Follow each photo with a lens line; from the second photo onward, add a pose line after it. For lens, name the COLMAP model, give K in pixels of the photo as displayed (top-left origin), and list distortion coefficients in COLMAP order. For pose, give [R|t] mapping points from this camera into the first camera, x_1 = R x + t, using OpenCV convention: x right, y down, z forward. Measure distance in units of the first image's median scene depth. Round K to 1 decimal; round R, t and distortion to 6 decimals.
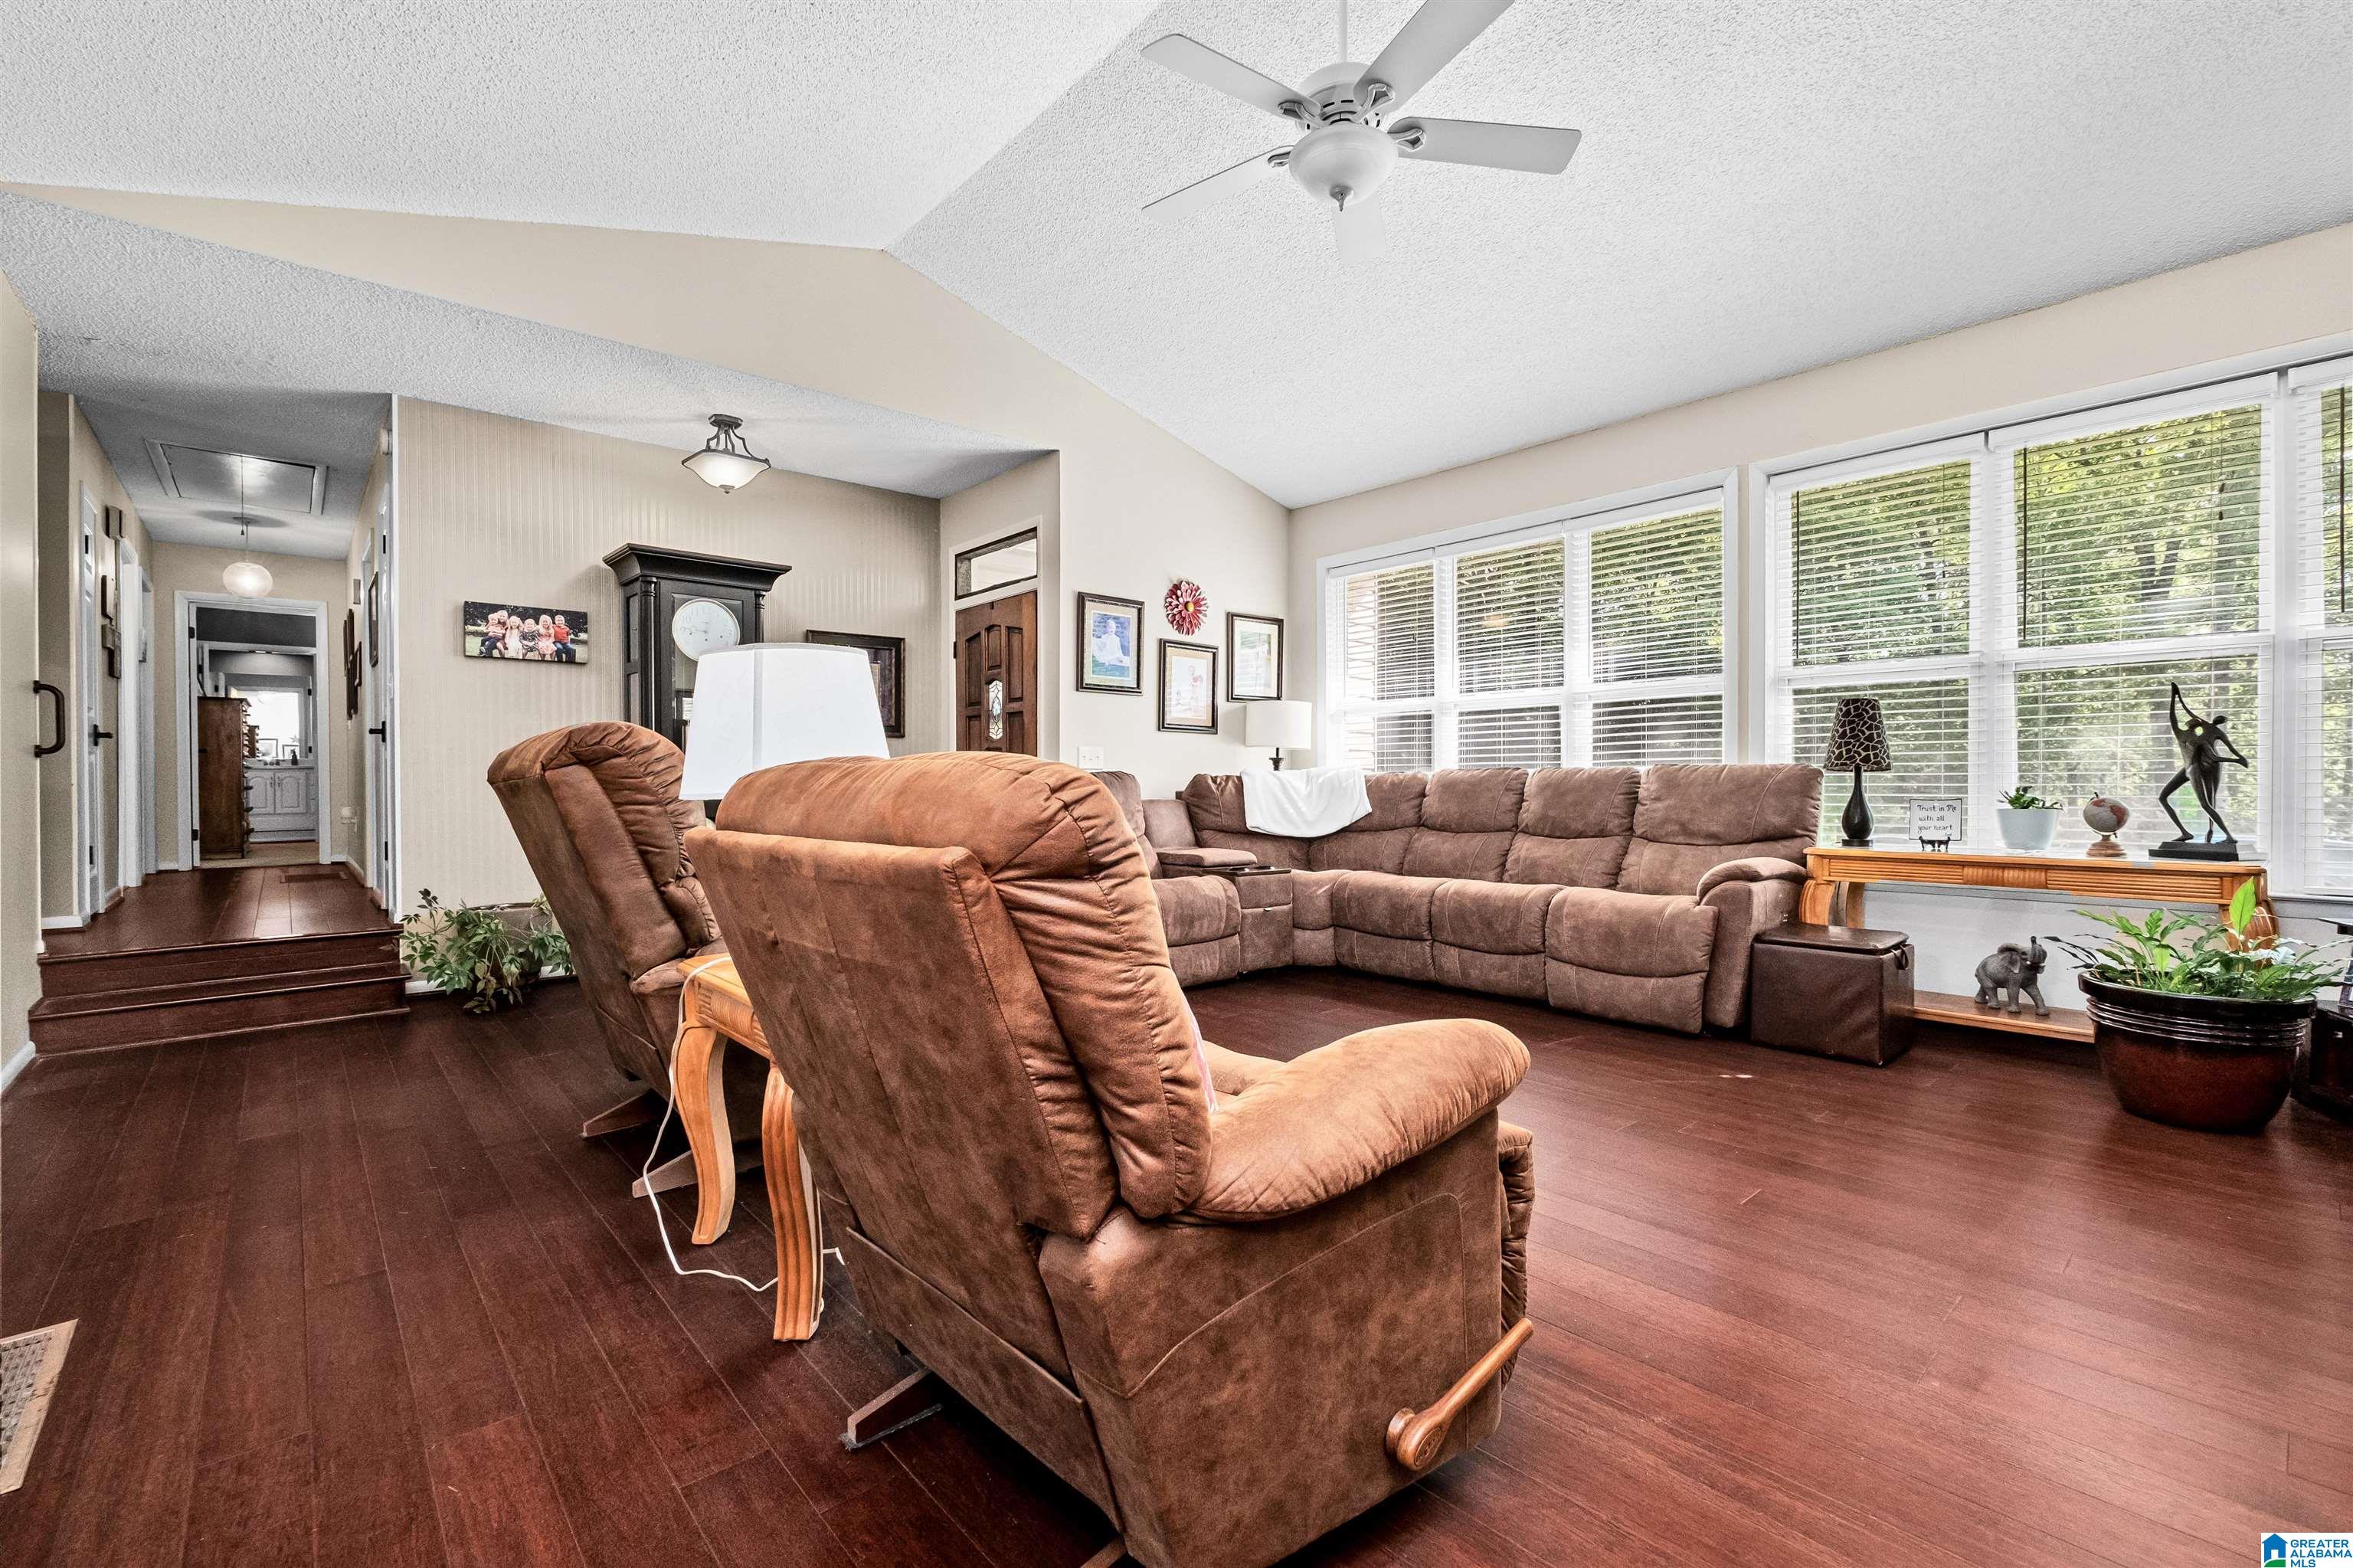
lens RADIAL K [[1021.9, 0, 1184.4], [0, 1021.9, 783.5], [0, 0, 1]] dist [-0.002324, 0.000301]
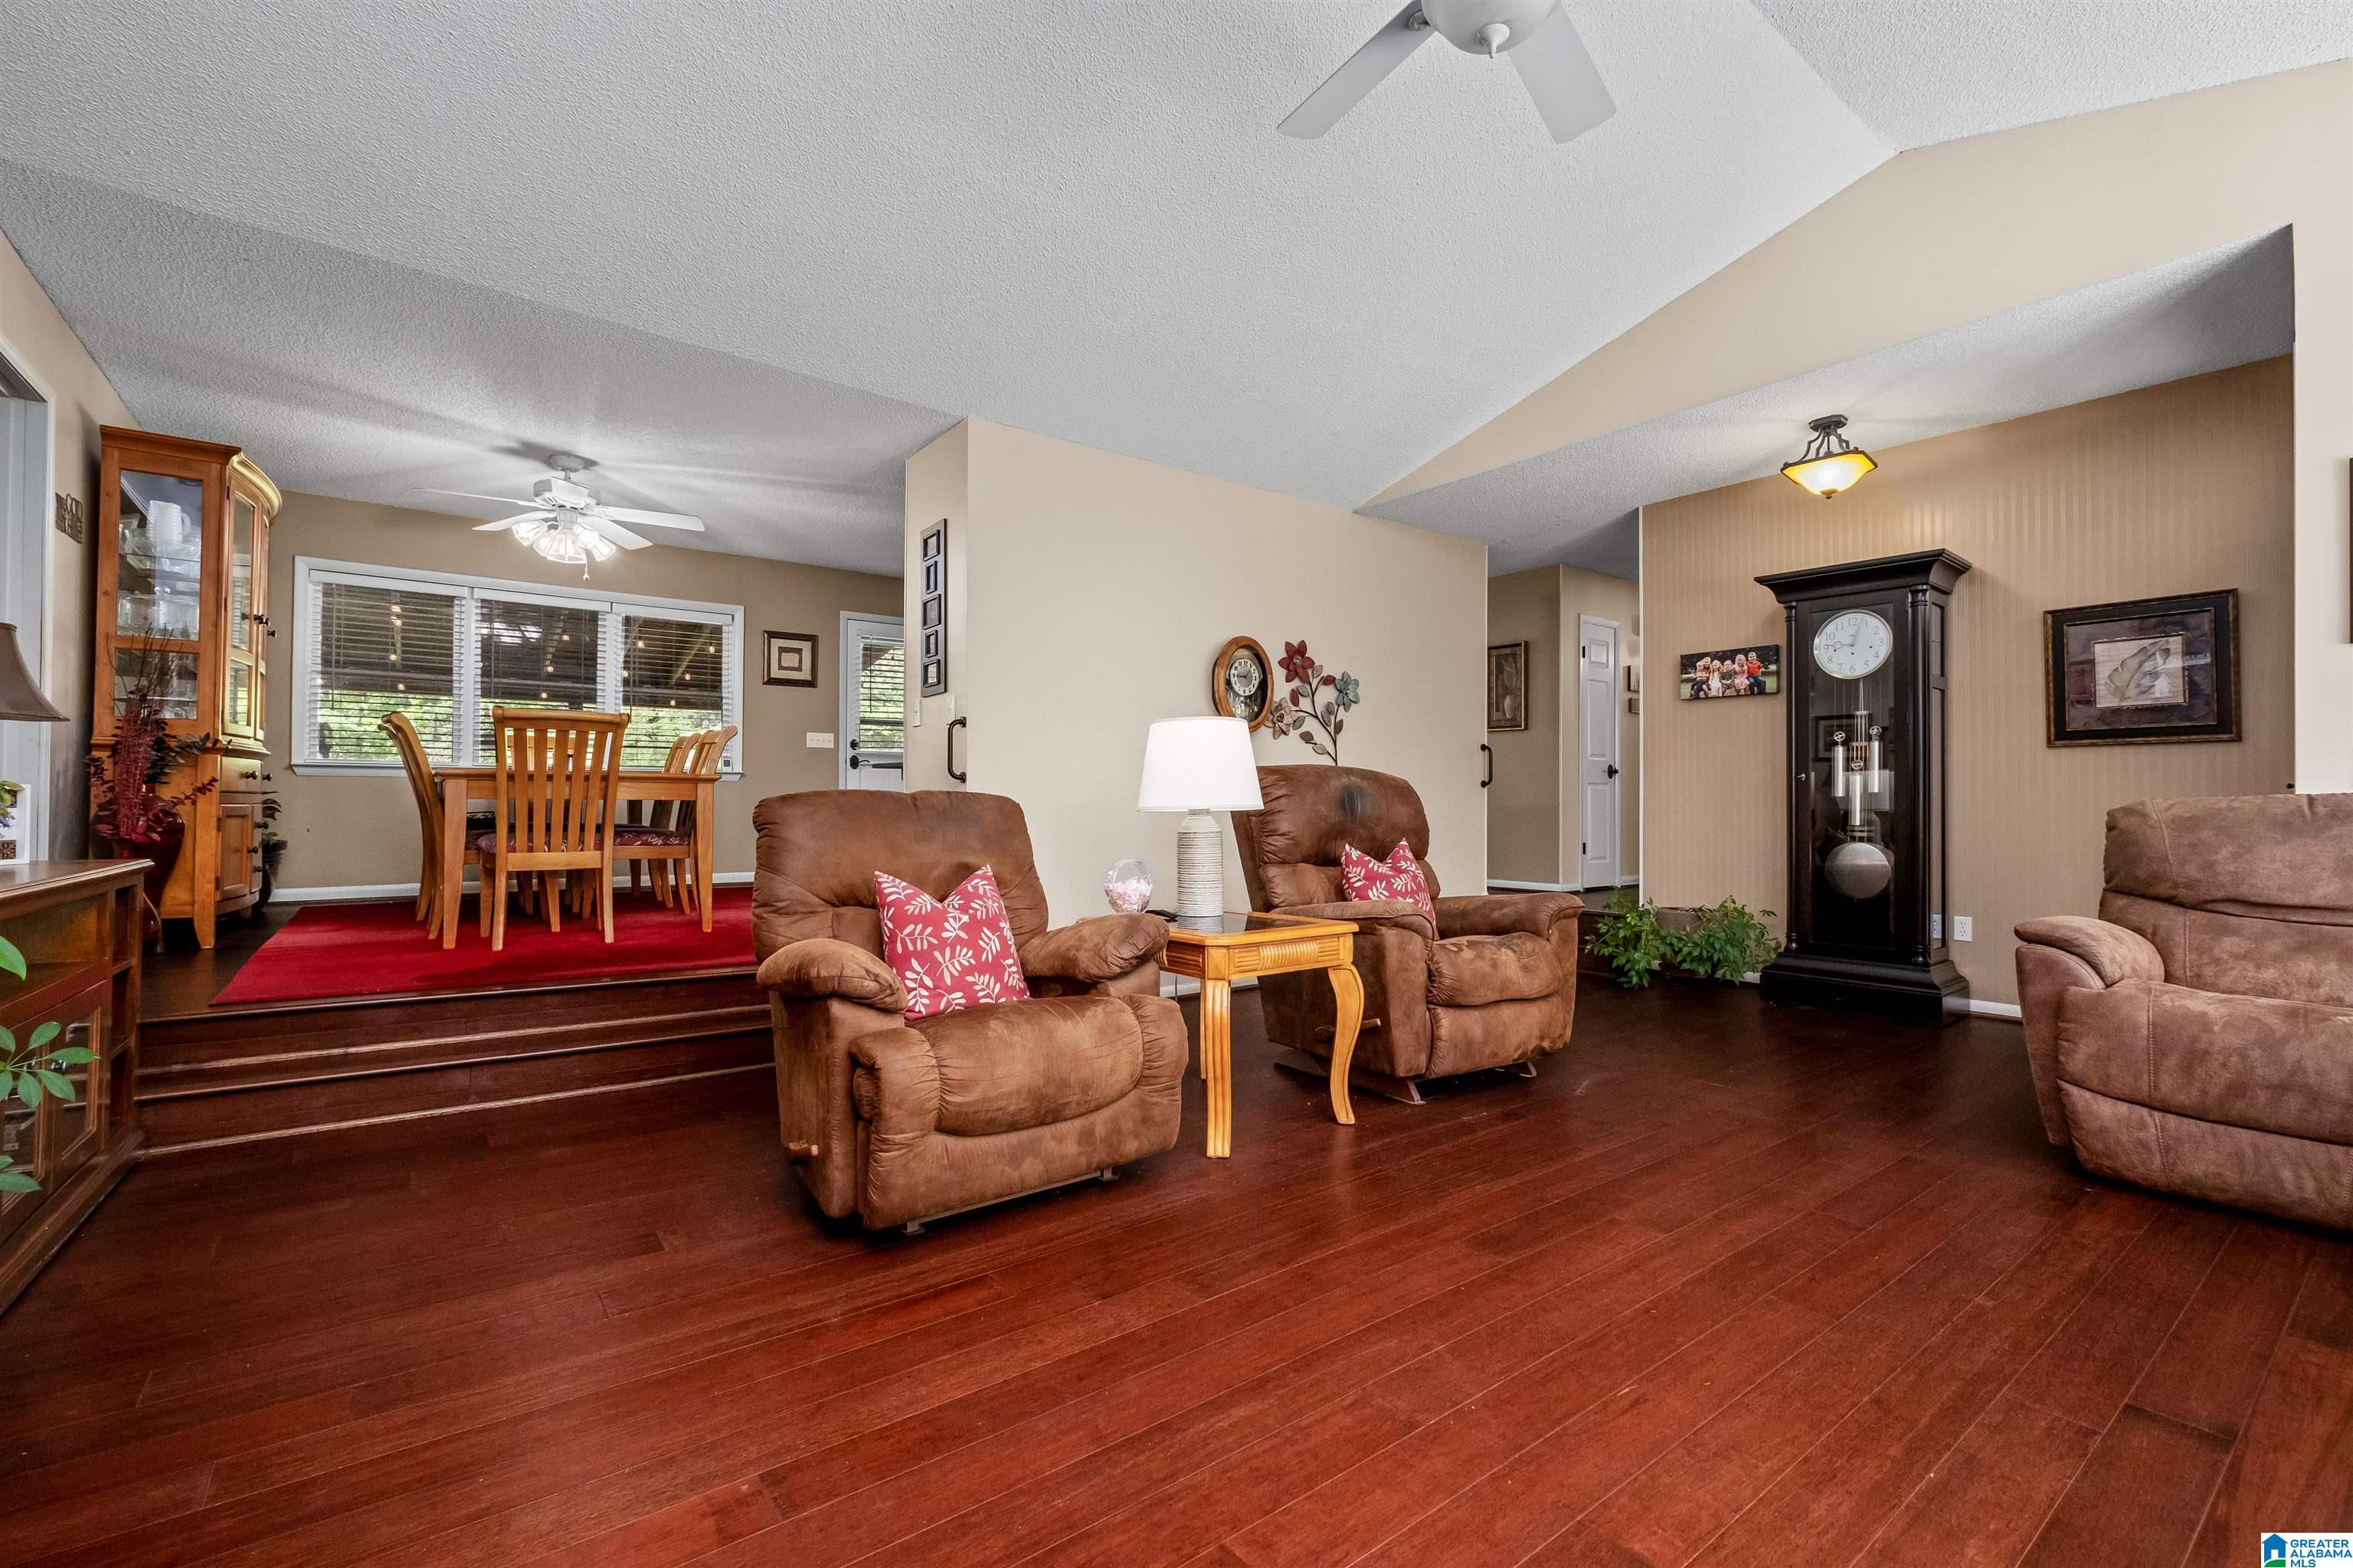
lens RADIAL K [[1021.9, 0, 1184.4], [0, 1021.9, 783.5], [0, 0, 1]] dist [-0.002324, 0.000301]
pose [[-0.068300, -0.014216, -0.997564, 0.540319], [-0.012002, 0.999838, -0.013426, -0.001974], [0.997593, 0.011056, -0.068459, 0.486968]]
